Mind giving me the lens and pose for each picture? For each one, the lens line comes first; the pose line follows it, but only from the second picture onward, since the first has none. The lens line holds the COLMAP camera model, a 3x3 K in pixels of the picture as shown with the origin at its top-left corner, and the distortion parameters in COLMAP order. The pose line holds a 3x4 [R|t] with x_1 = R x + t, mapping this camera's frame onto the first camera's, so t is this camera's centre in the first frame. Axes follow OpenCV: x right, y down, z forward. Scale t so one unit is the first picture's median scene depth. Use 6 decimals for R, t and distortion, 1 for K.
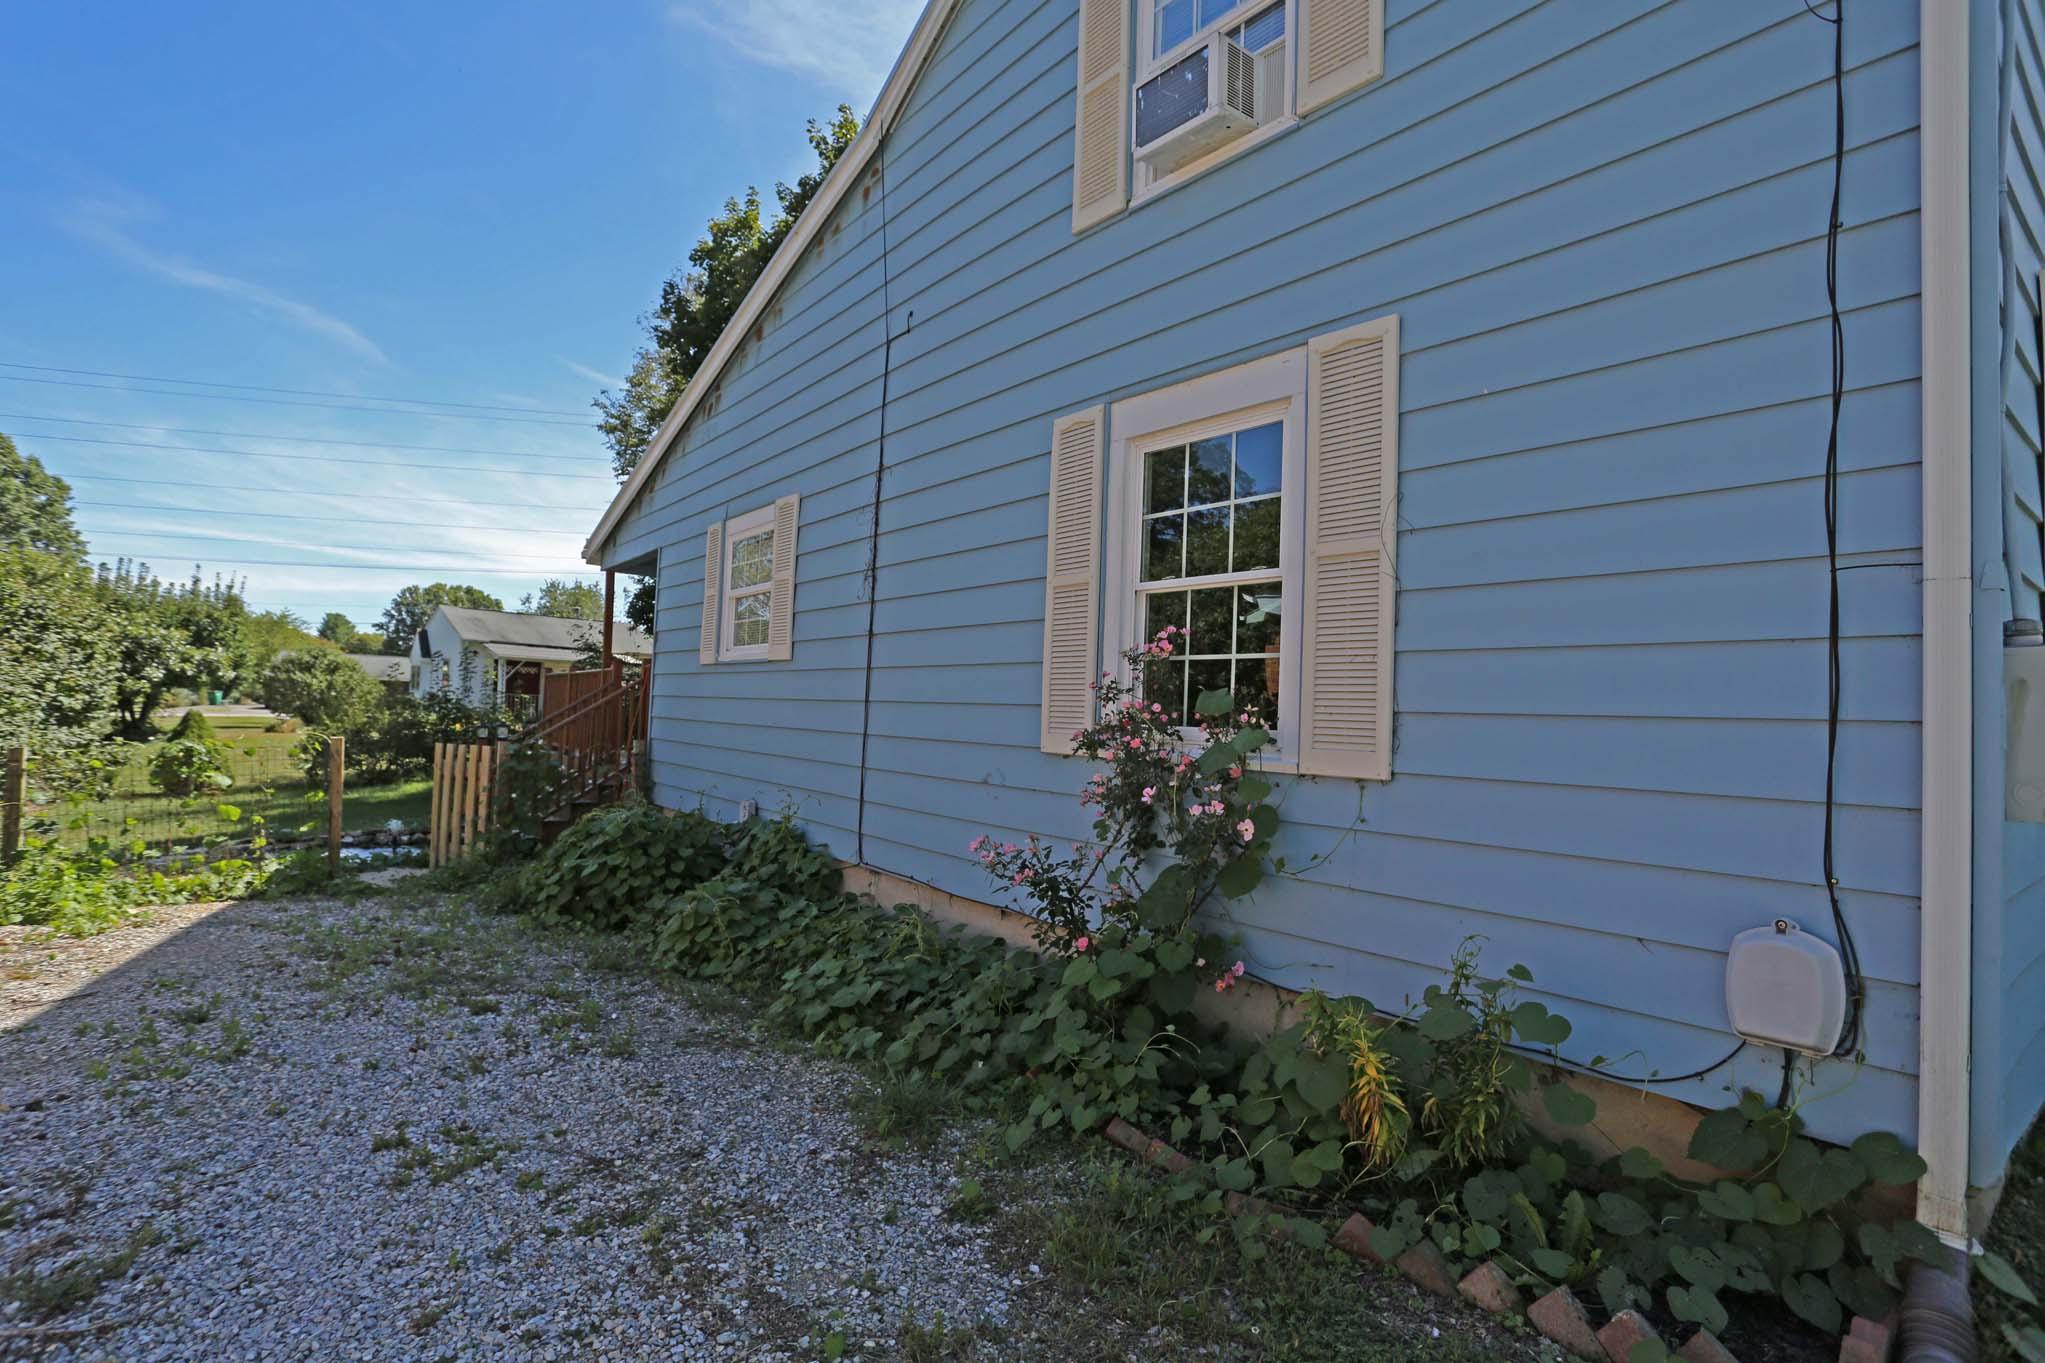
lens RADIAL K [[997.2, 0, 1018.1], [0, 997.2, 683.0], [0, 0, 1]] dist [-0.057632, 0.020773]
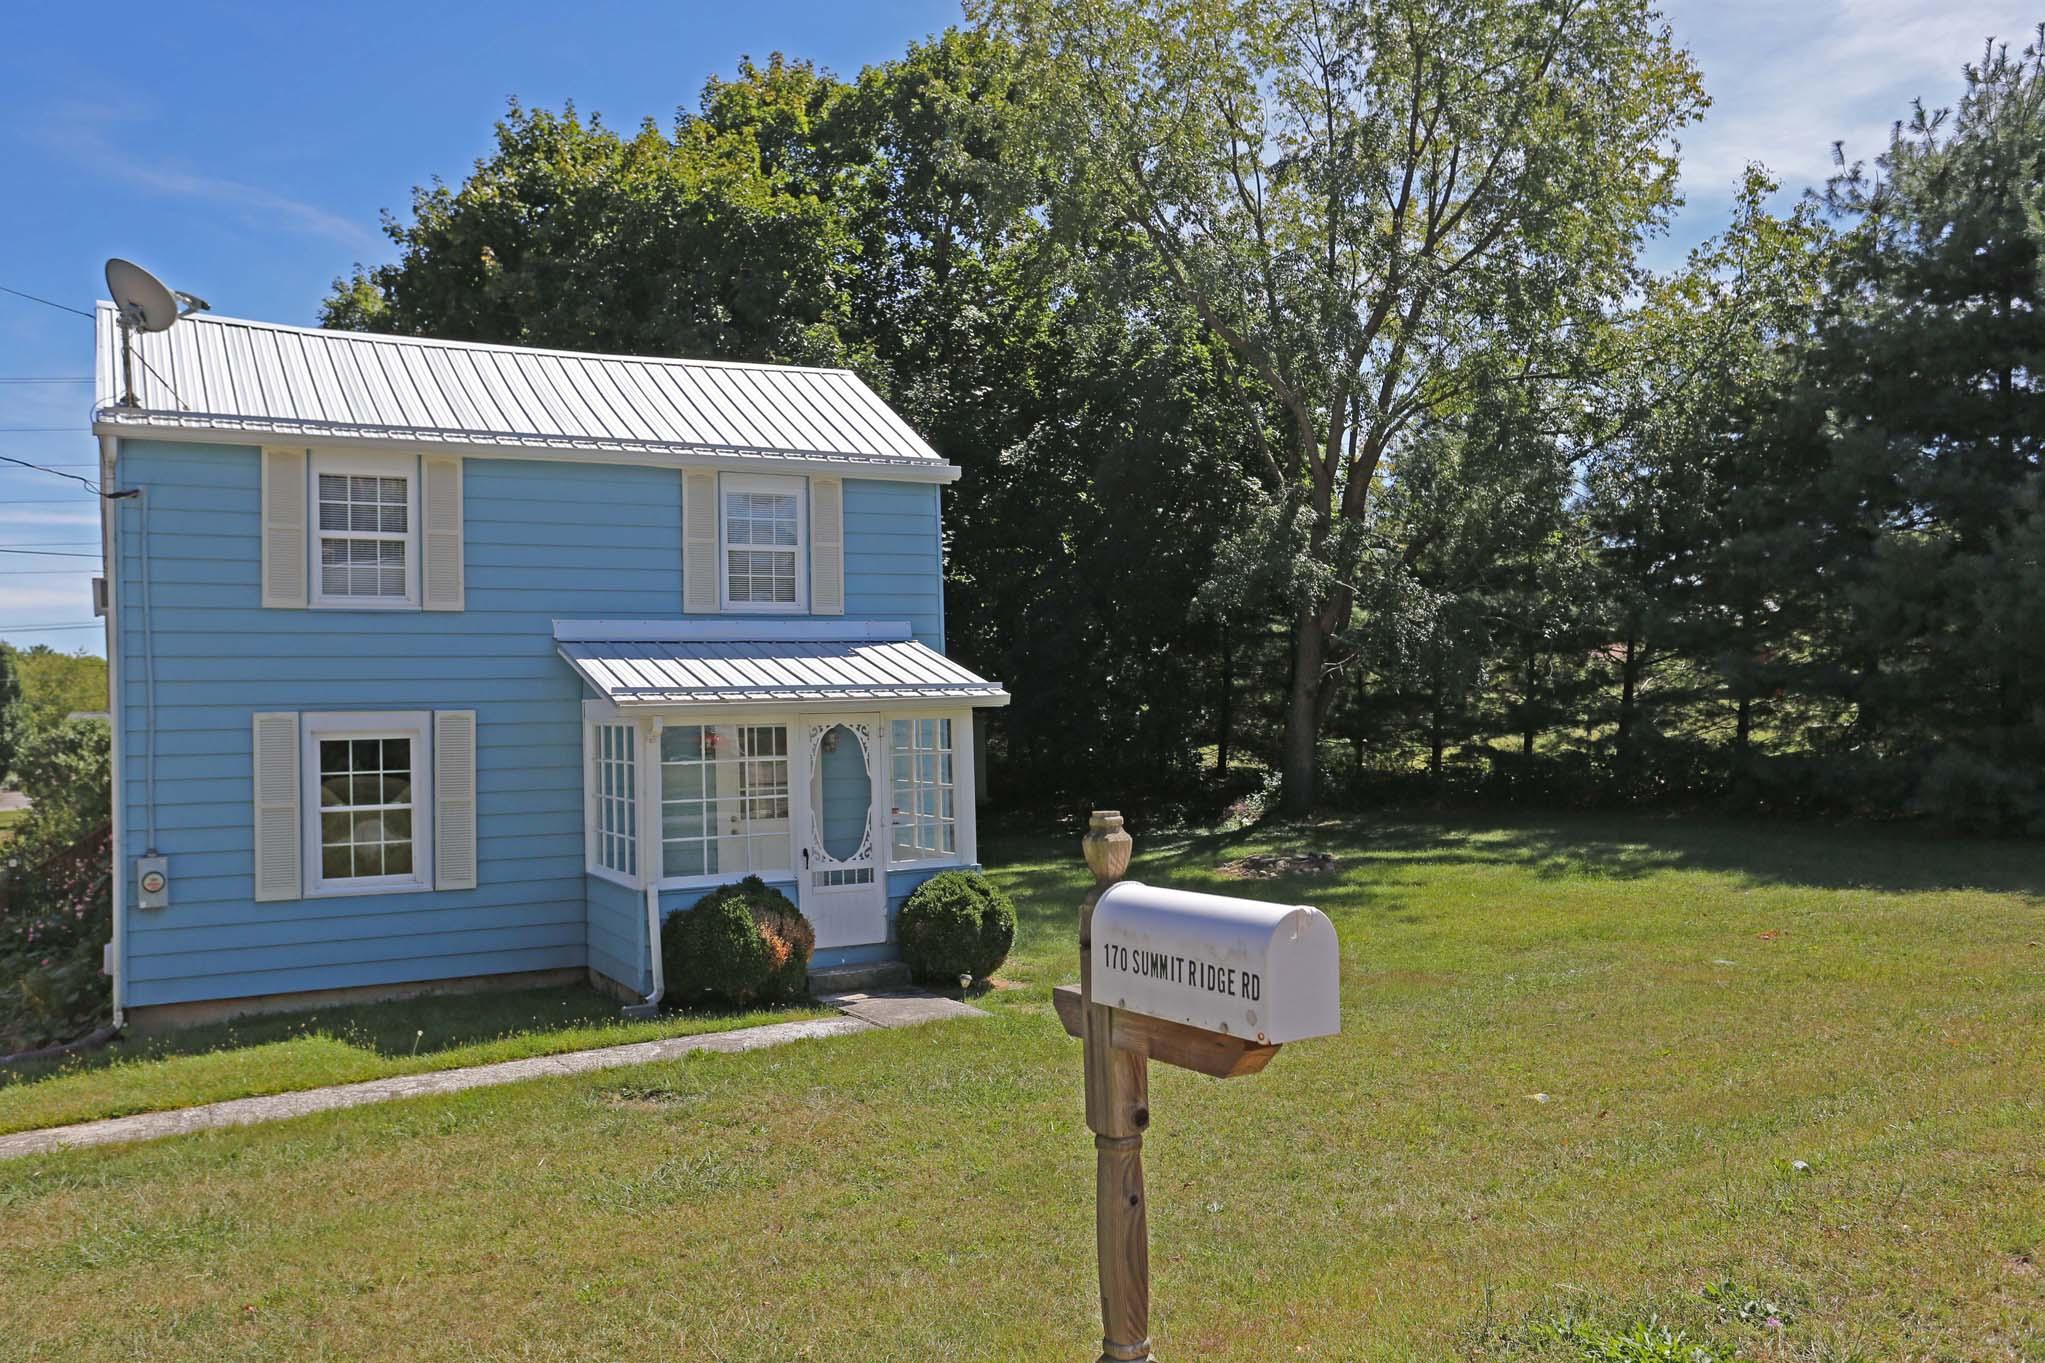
lens RADIAL K [[1655.3, 0, 995.7], [0, 1655.3, 697.8], [0, 0, 1]] dist [0.000283, 0.060090]
pose [[0.983286, -0.063056, -0.170797, 0.326301], [0.066265, 0.997715, 0.013148, -0.031501], [0.169578, -0.024246, 0.985218, -0.282083]]
